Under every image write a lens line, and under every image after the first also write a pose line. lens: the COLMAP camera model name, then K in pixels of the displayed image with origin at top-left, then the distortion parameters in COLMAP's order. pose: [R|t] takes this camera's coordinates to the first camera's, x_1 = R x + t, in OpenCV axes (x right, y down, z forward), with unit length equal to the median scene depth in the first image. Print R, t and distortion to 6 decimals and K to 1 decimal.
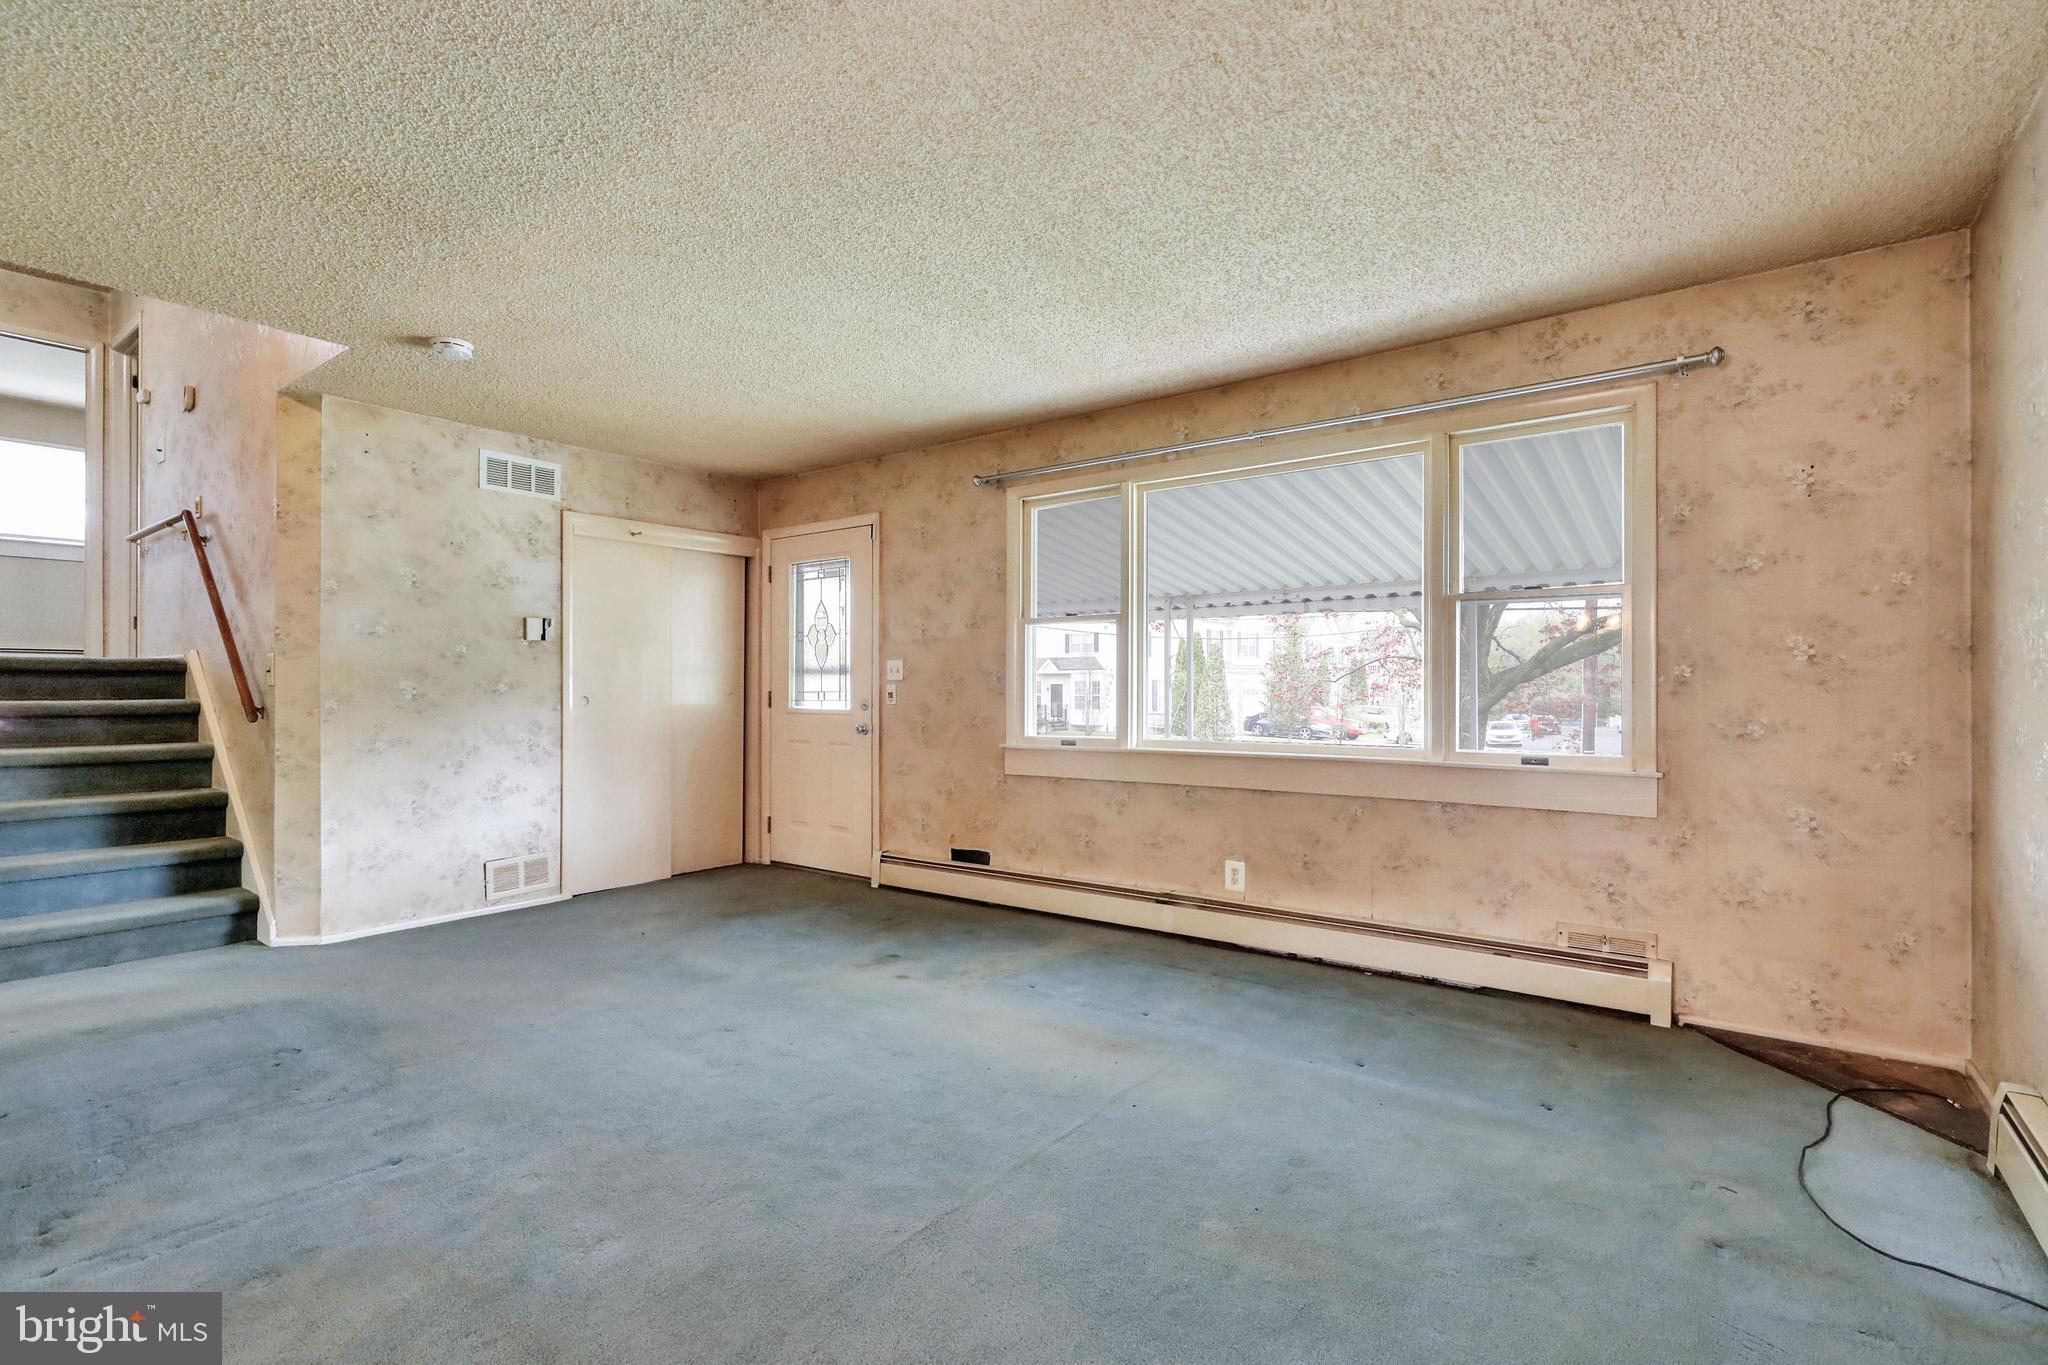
lens RADIAL K [[939.5, 0, 1039.1], [0, 939.5, 692.3], [0, 0, 1]] dist [0.004866, -0.004229]
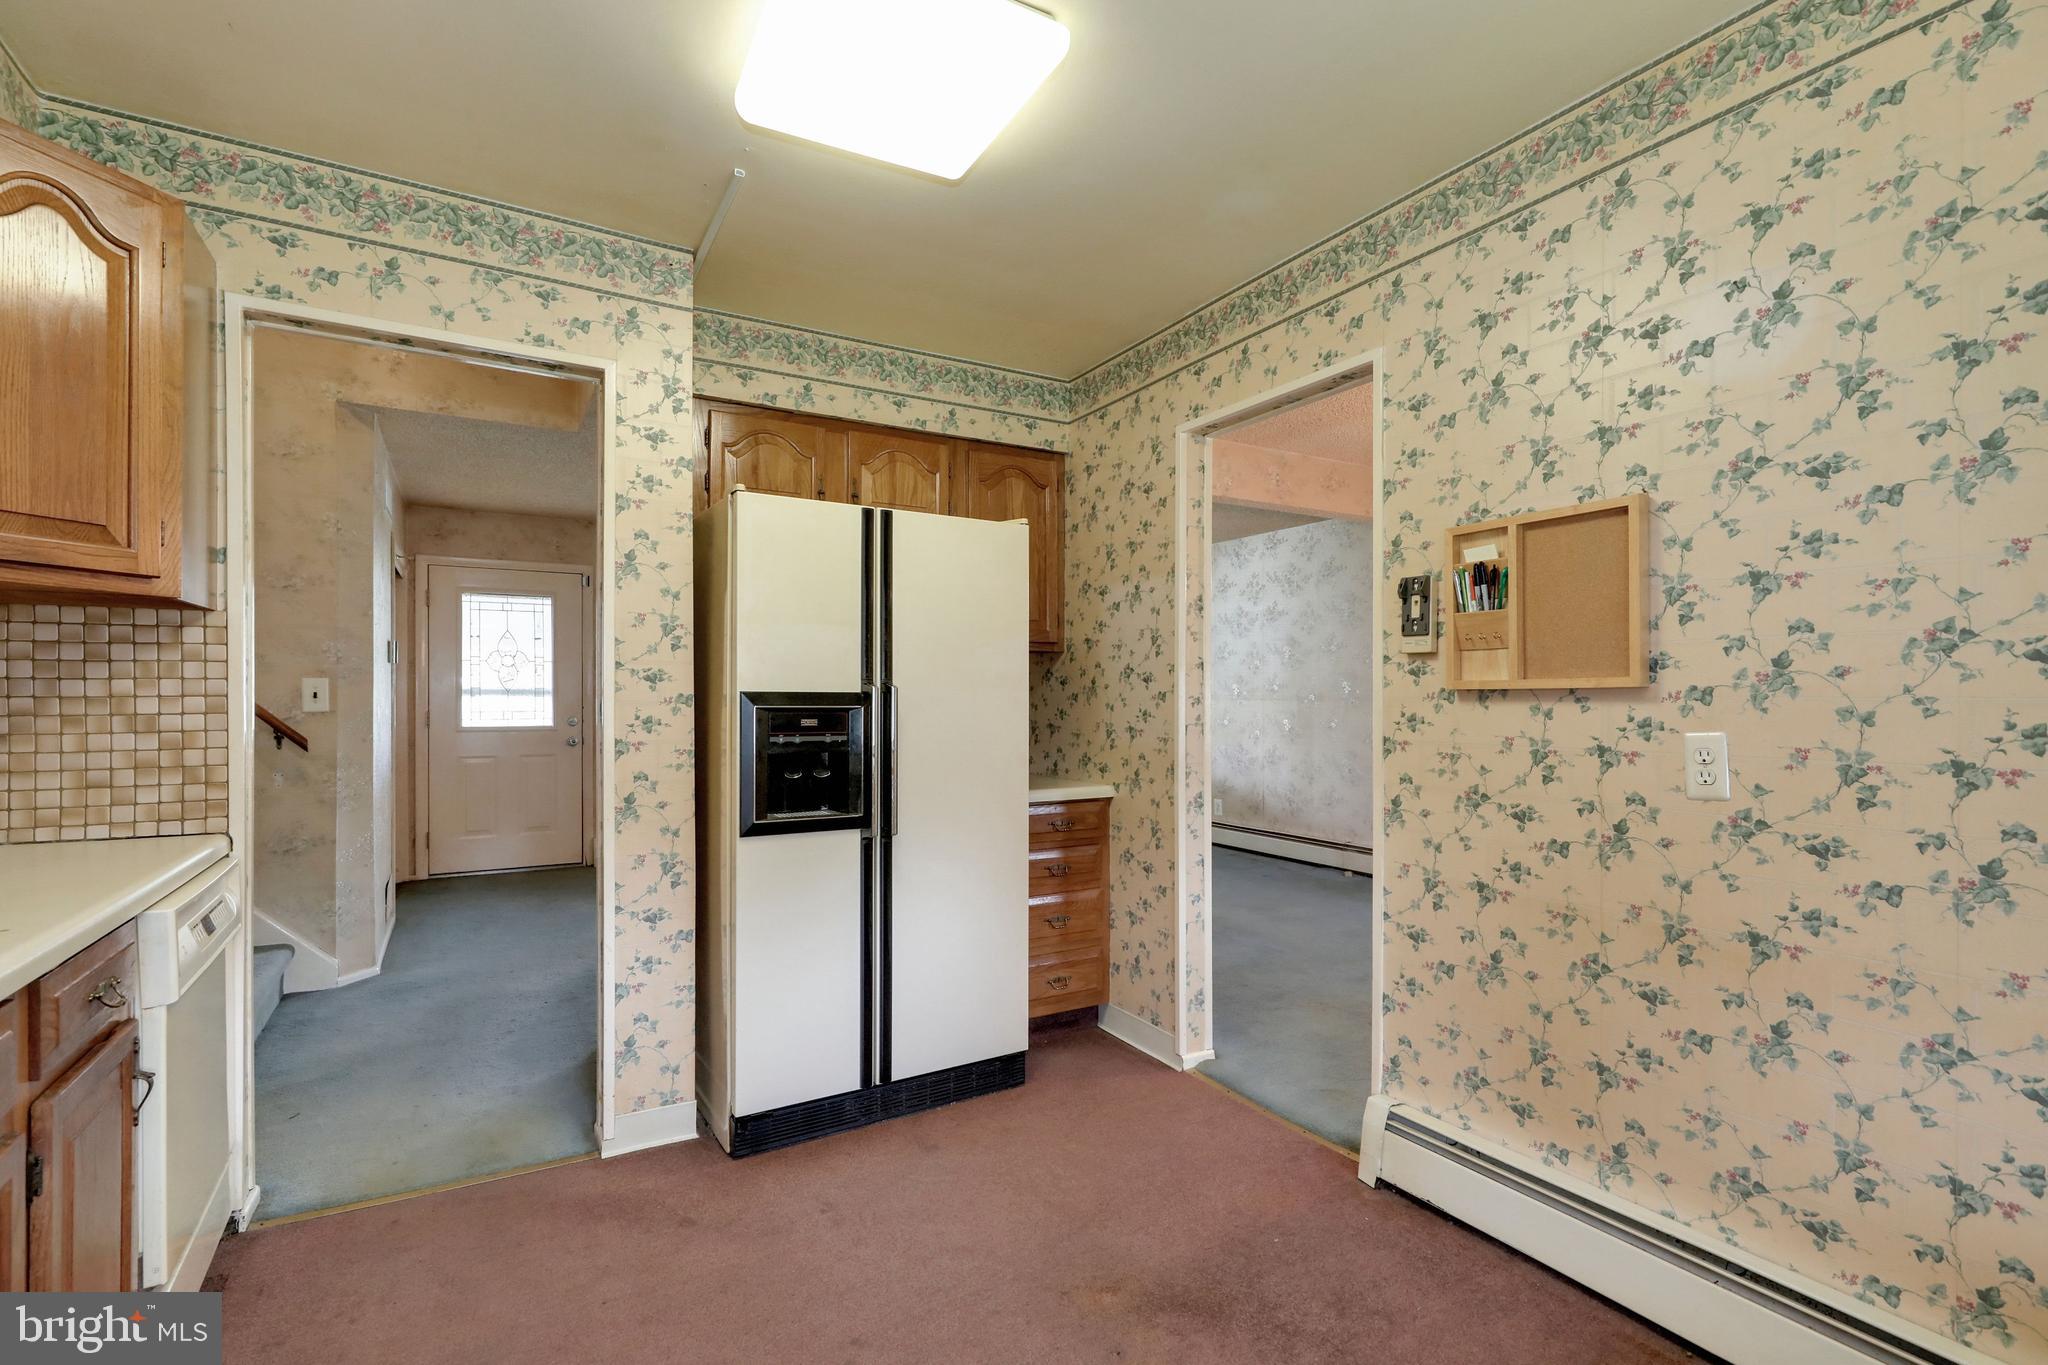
lens RADIAL K [[939.5, 0, 1006.0], [0, 939.5, 698.7], [0, 0, 1]] dist [0.004866, -0.004229]
pose [[0.404619, -0.001005, 0.914485, -1.363279], [0.003598, 0.999993, -0.000493, -0.016268], [-0.914478, 0.003490, 0.404620, -0.008839]]
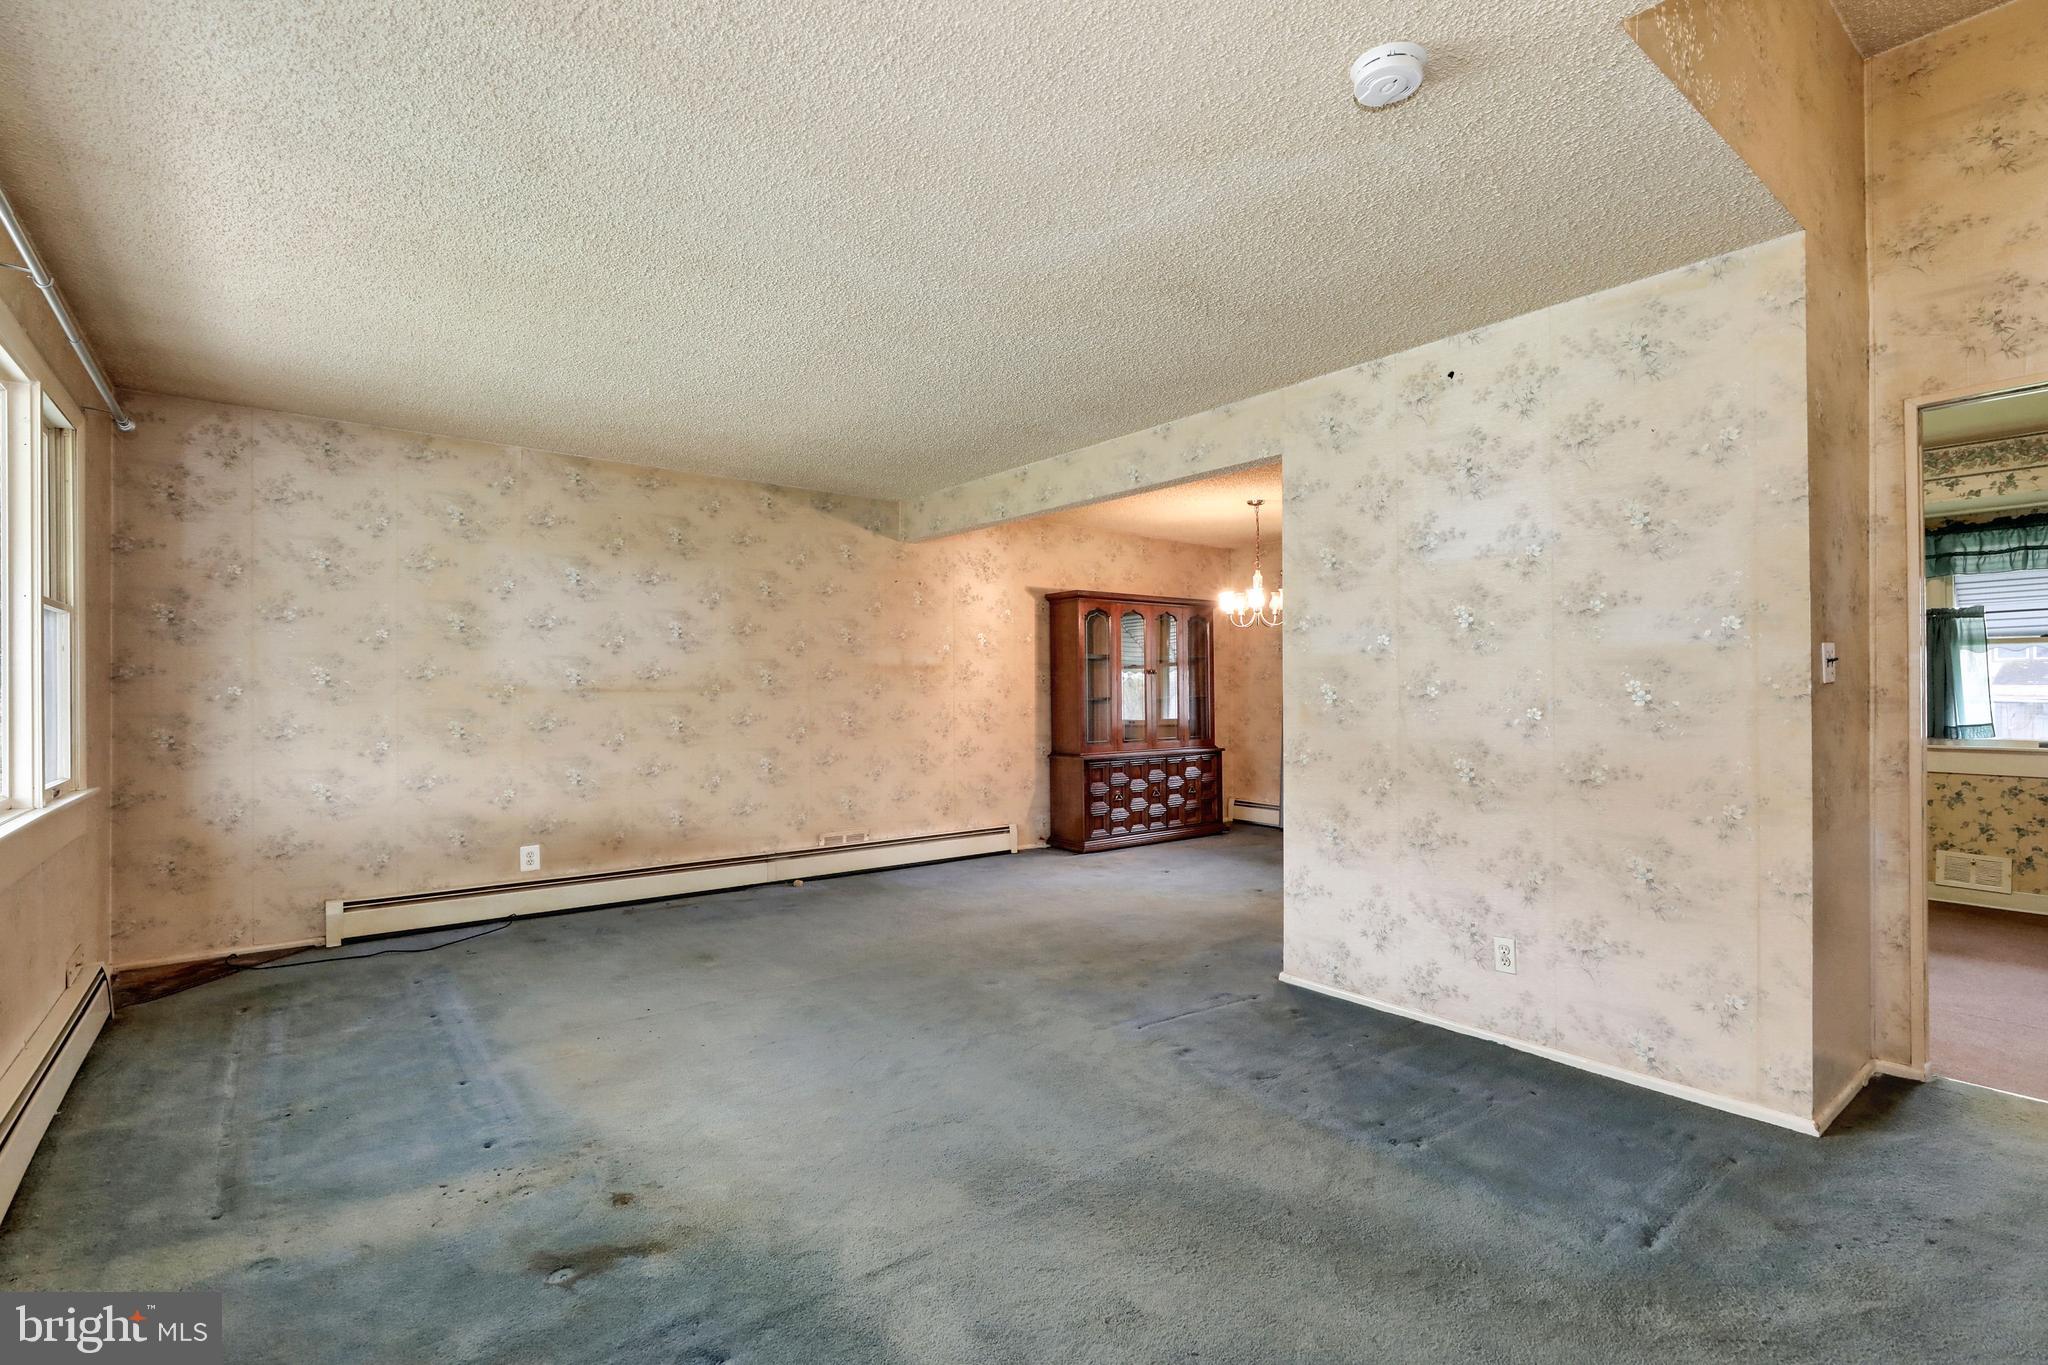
lens RADIAL K [[939.5, 0, 1031.2], [0, 939.5, 679.6], [0, 0, 1]] dist [0.004866, -0.004229]
pose [[-0.967277, 0.003390, 0.253701, -0.471671], [0.001817, 0.999978, -0.006437, -0.021330], [-0.253718, -0.005766, -0.967261, 1.298439]]
